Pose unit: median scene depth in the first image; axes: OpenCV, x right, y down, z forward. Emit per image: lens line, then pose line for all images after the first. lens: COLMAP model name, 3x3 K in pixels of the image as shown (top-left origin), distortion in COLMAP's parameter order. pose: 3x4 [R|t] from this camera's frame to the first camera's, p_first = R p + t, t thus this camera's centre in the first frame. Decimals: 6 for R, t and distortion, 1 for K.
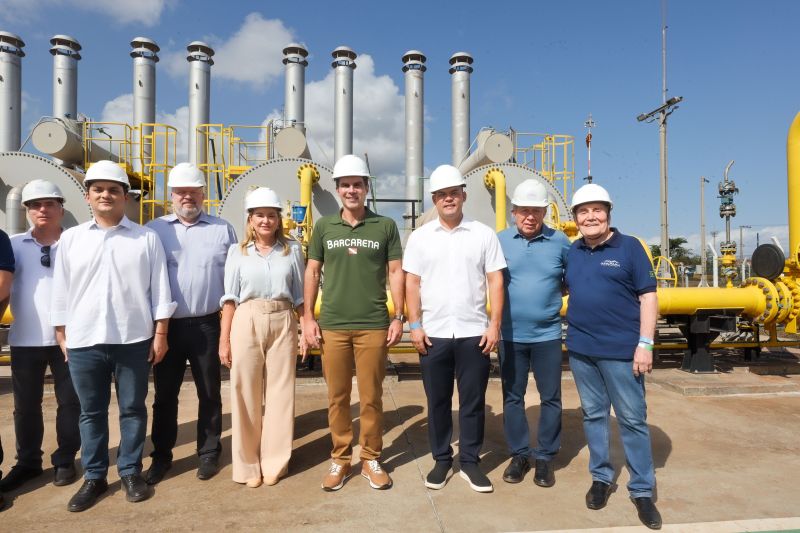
lens RADIAL K [[507.2, 0, 398.8], [0, 507.2, 265.8], [0, 0, 1]] dist [-0.001880, 0.001578]
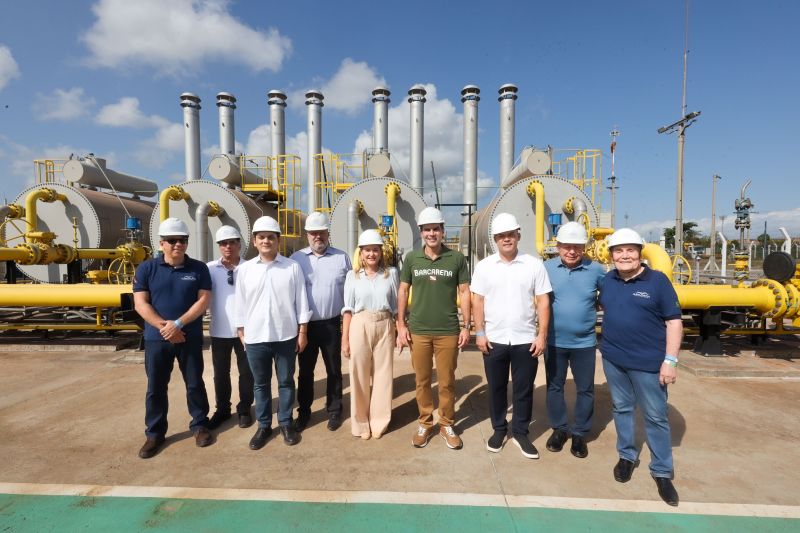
lens RADIAL K [[370.8, 0, 394.4], [0, 370.8, 267.4], [0, 0, 1]] dist [0.003746, -0.002685]
pose [[0.986555, 0.004535, -0.163366, -0.031884], [0.005766, 0.998027, 0.062519, -0.115826], [0.163327, -0.062621, 0.984583, -0.003565]]
